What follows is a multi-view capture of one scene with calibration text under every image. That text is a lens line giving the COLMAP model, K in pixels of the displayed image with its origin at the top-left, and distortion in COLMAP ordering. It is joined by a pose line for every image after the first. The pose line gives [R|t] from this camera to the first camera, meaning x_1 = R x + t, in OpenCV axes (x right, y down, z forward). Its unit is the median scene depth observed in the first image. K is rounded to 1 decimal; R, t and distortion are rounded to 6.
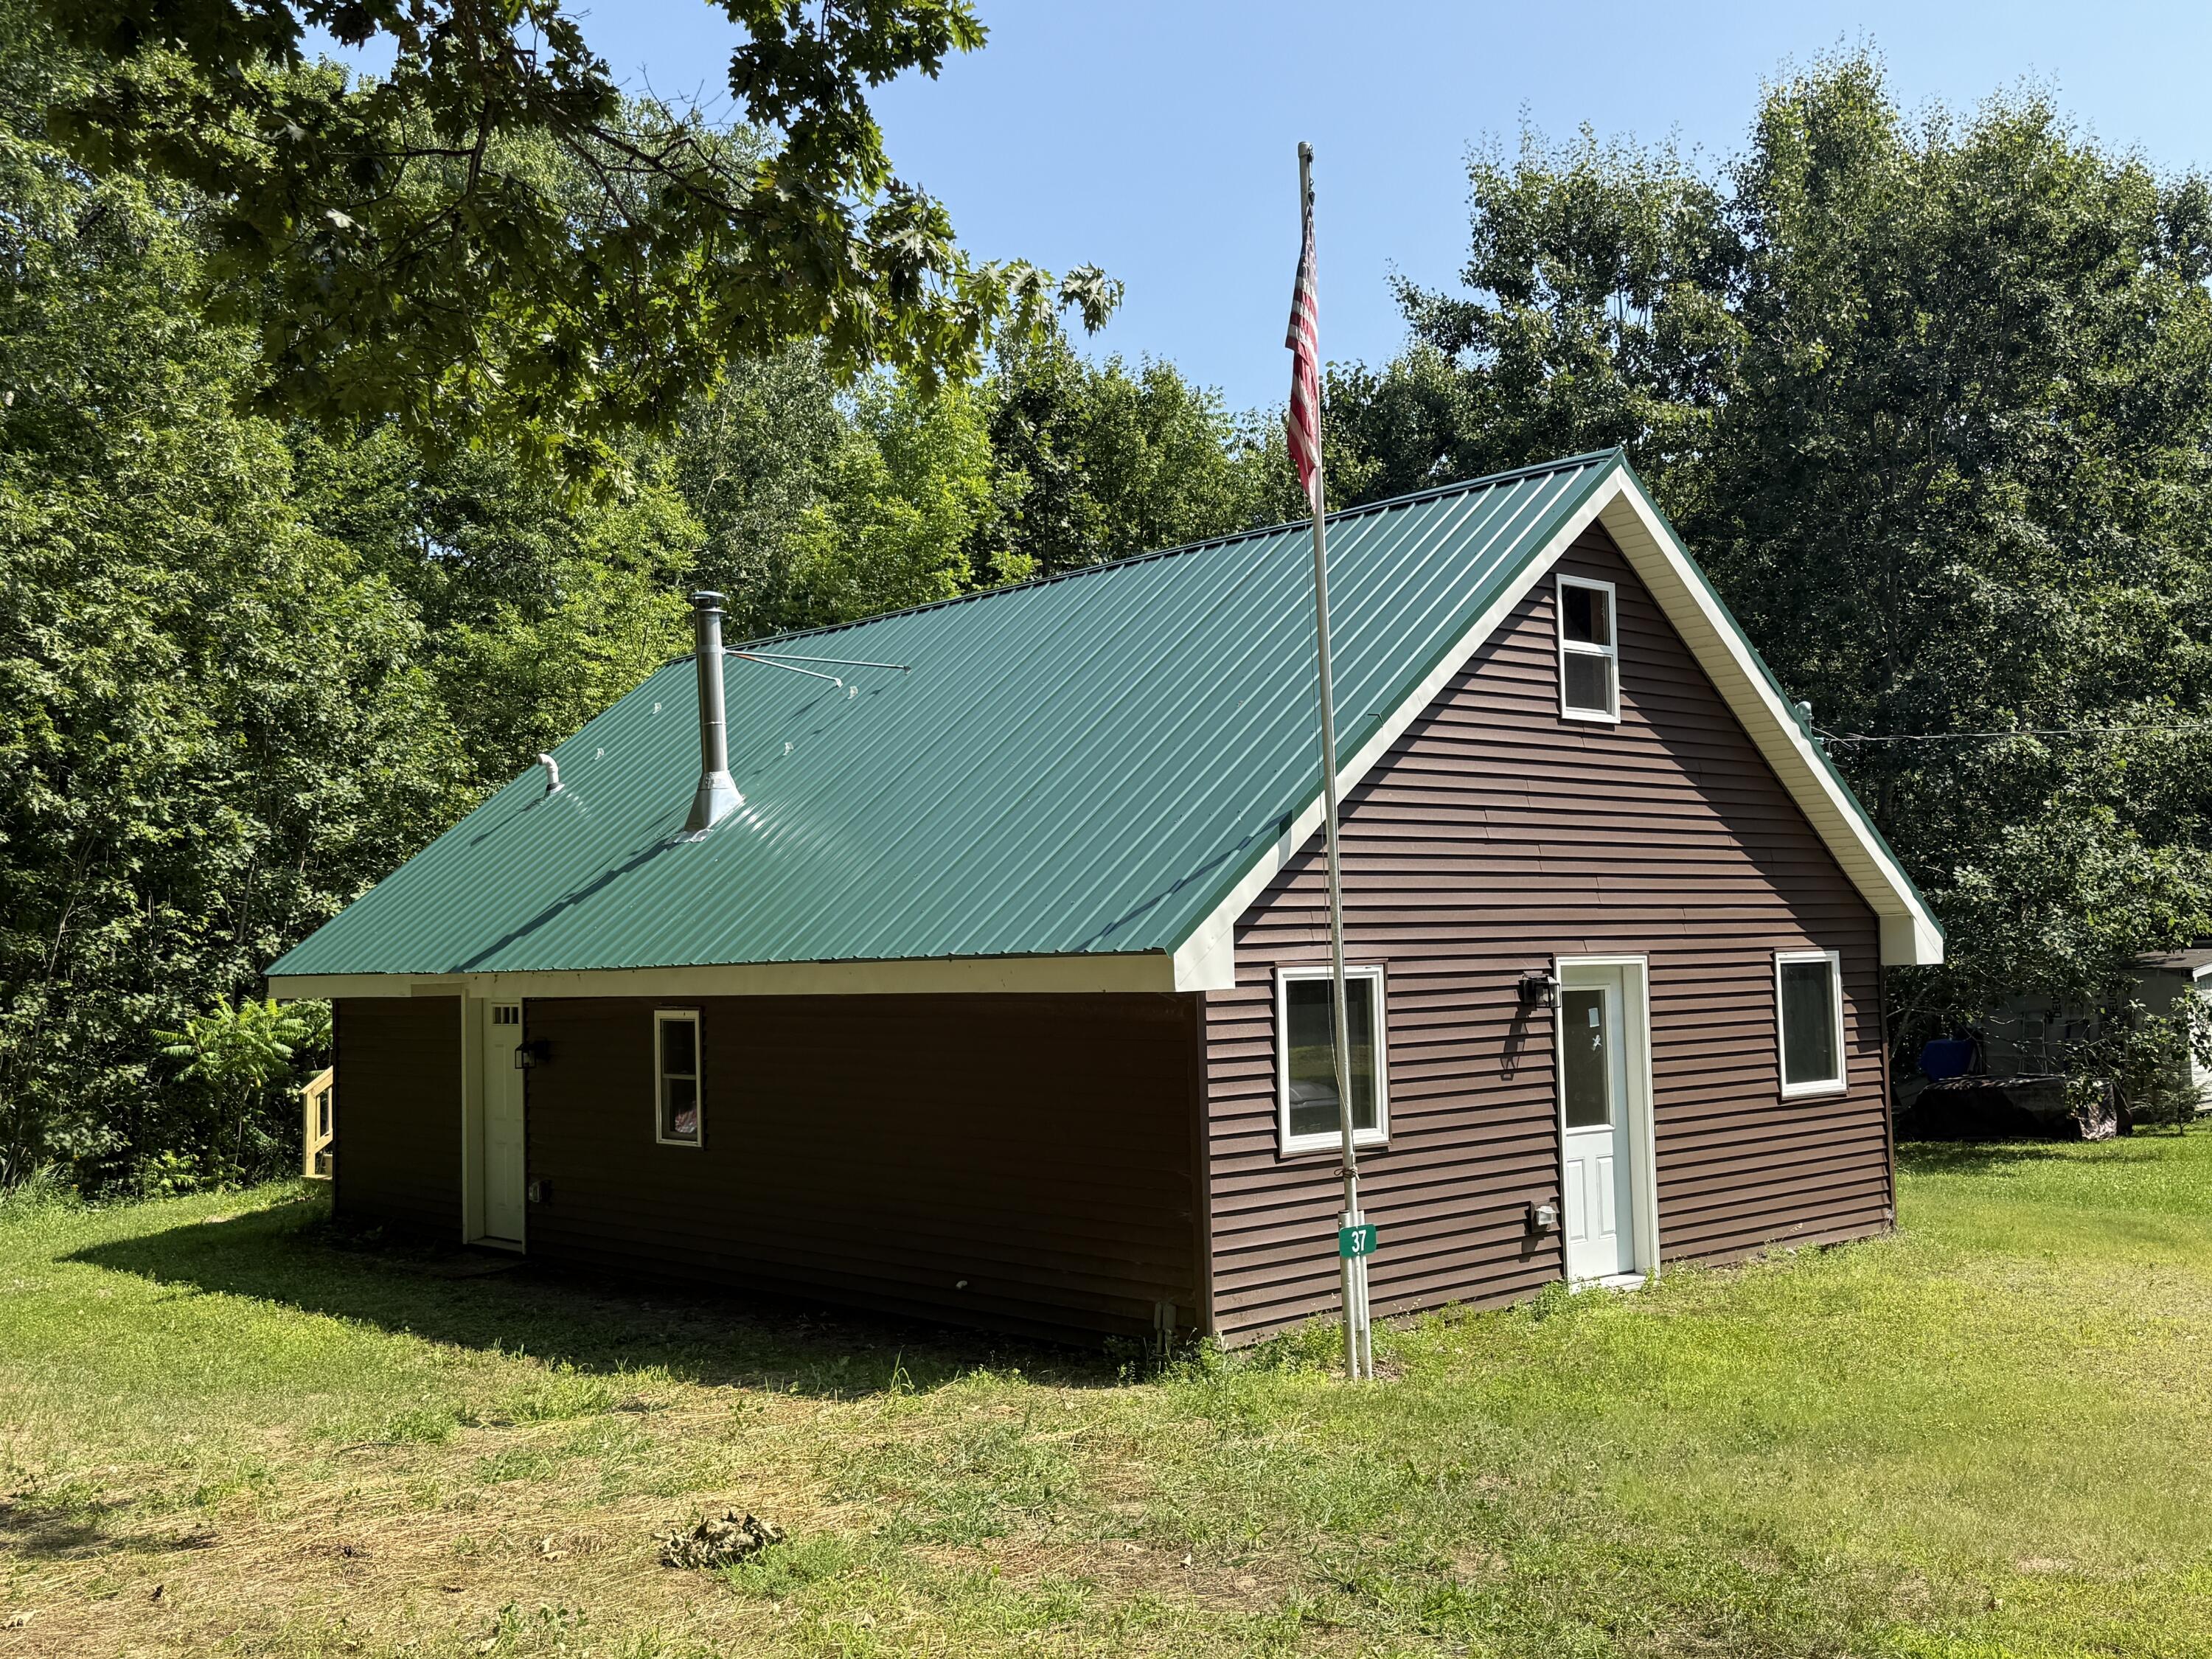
lens RADIAL K [[2156.6, 0, 1110.5], [0, 2156.6, 825.7], [0, 0, 1]] dist [0.069778, 0.000000]
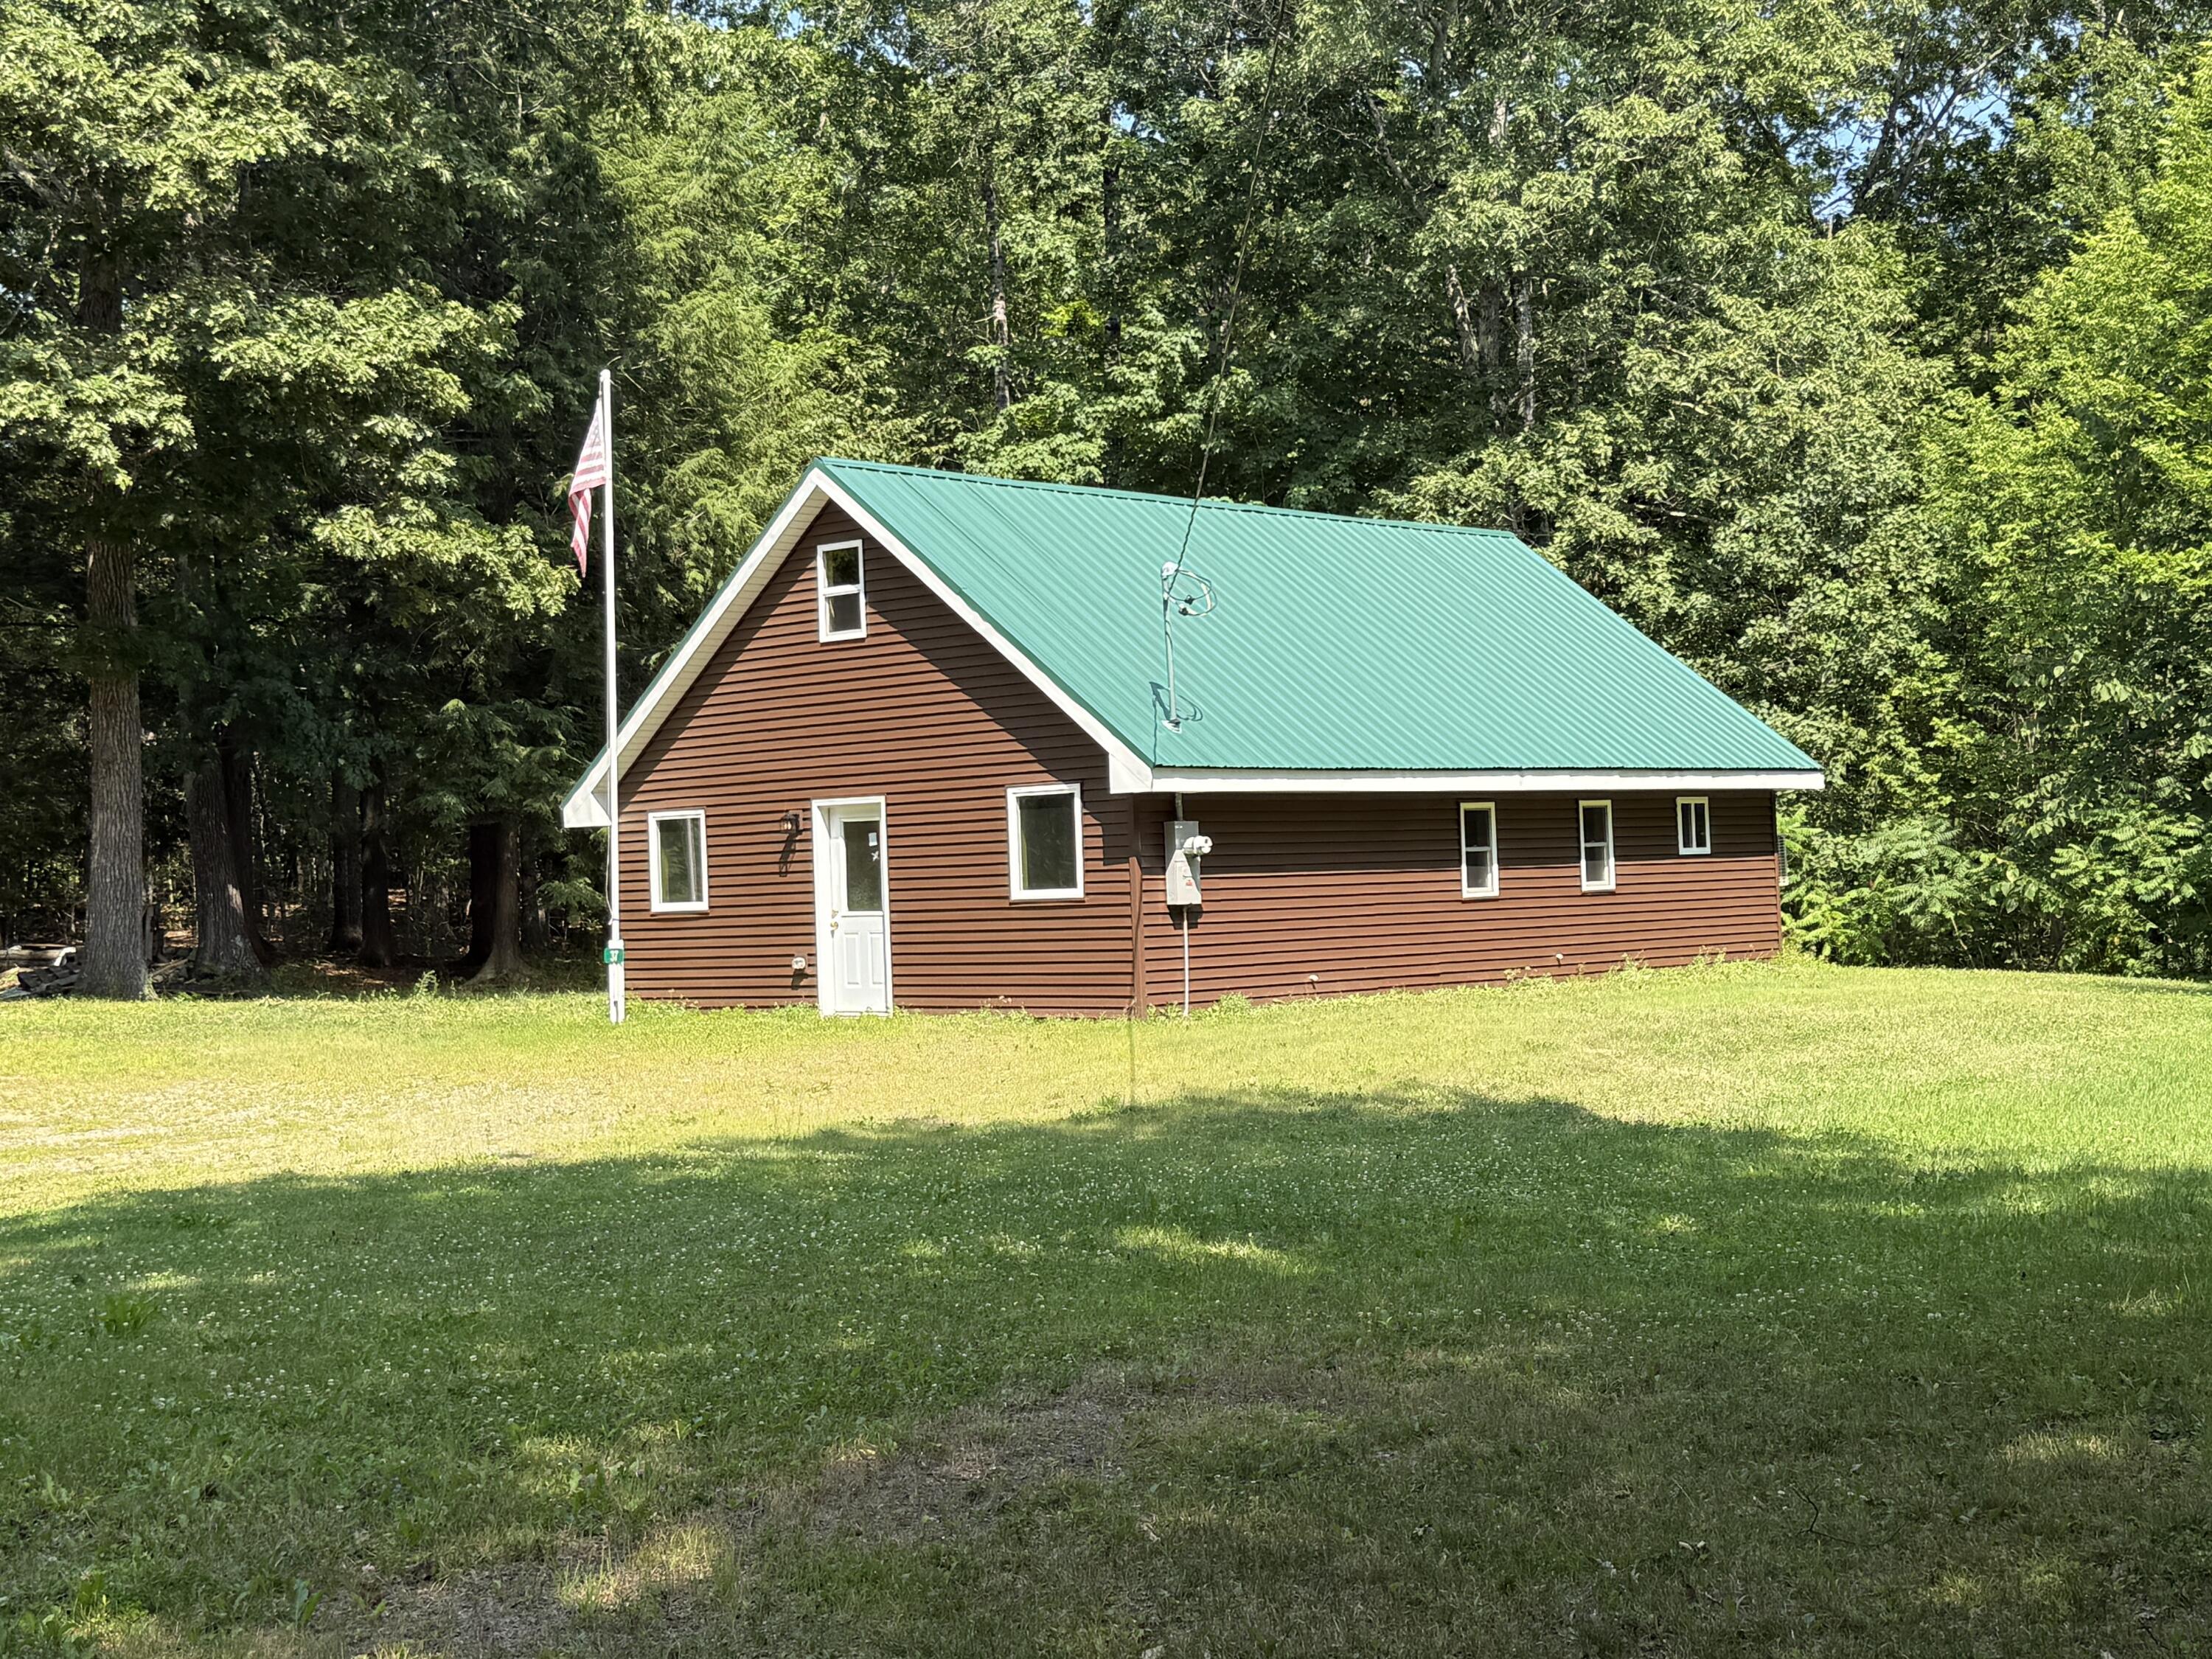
lens RADIAL K [[2996.7, 0, 1111.2], [0, 2996.7, 824.8], [0, 0, 1]] dist [0.150190, 0.000000]
pose [[0.071030, 0.018039, -0.997311, 2.305902], [0.112593, 0.993301, 0.025986, 0.045129], [0.991099, -0.114136, 0.068523, 1.038340]]
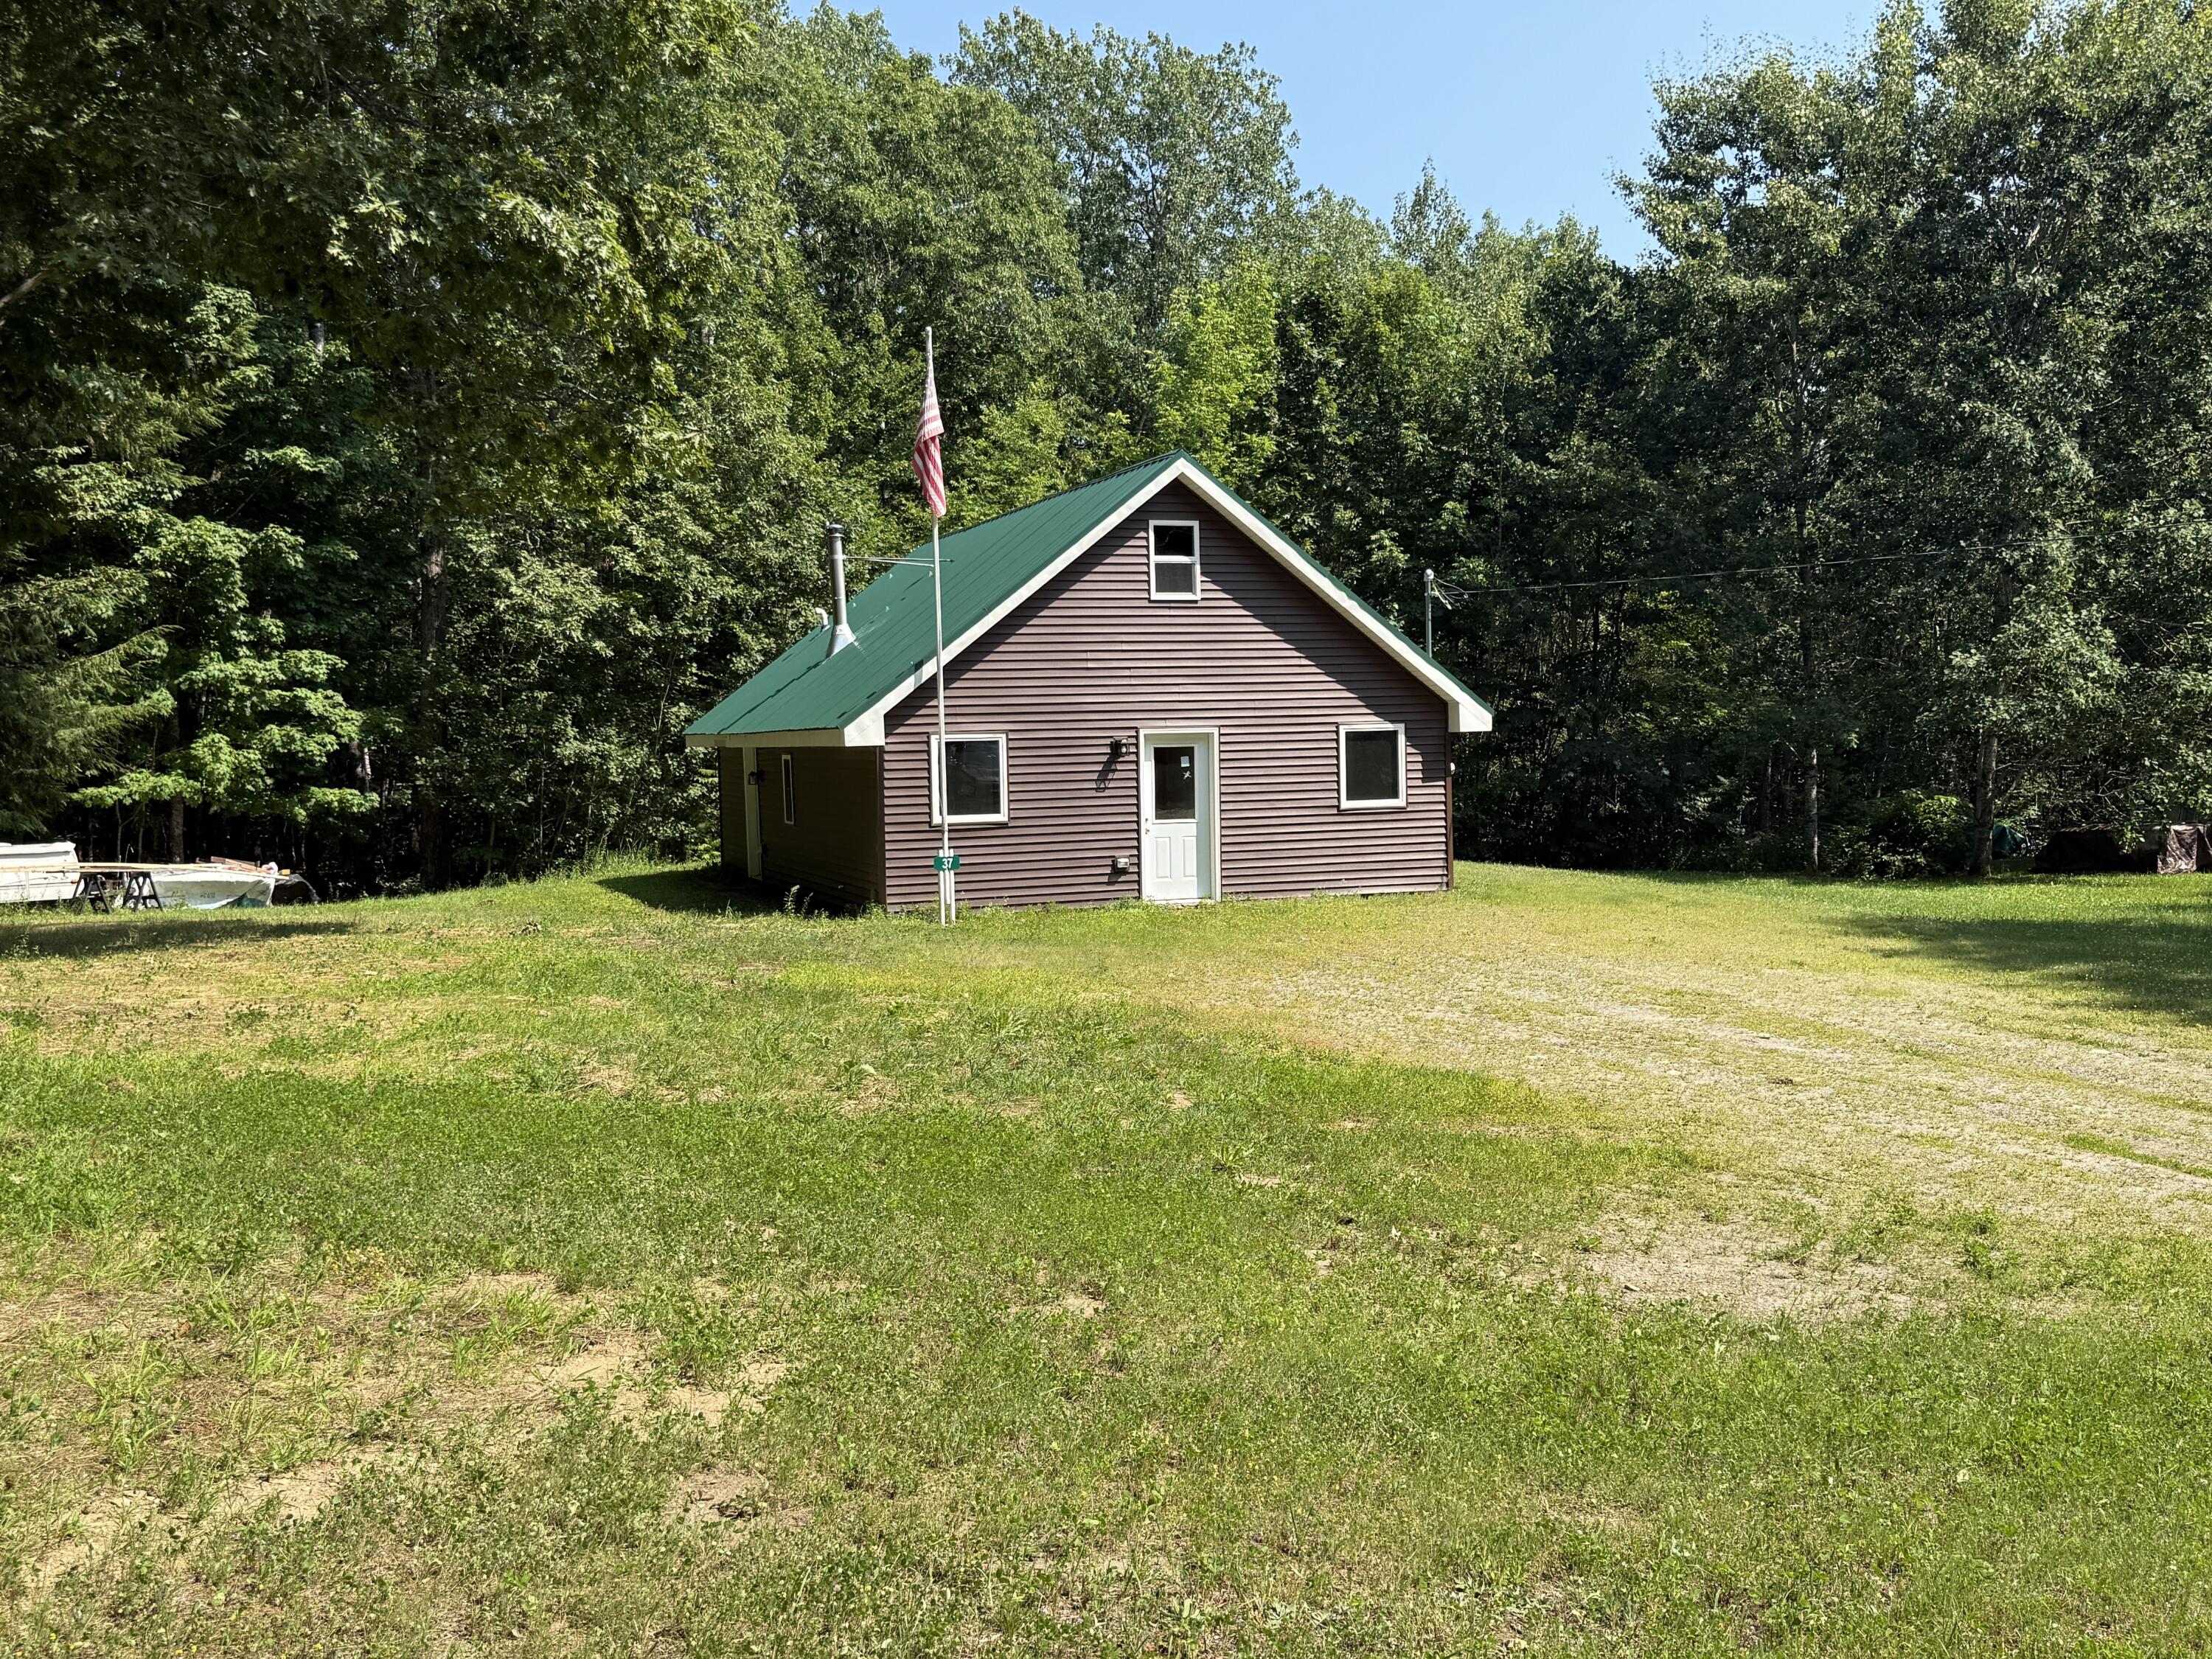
lens RADIAL K [[2131.9, 0, 1105.9], [0, 2131.9, 843.8], [0, 0, 1]] dist [0.070063, 0.000000]
pose [[0.927725, 0.019623, -0.372748, 0.850664], [0.024651, 0.993216, 0.113640, -0.050193], [0.372450, -0.114616, 0.920948, -0.712467]]
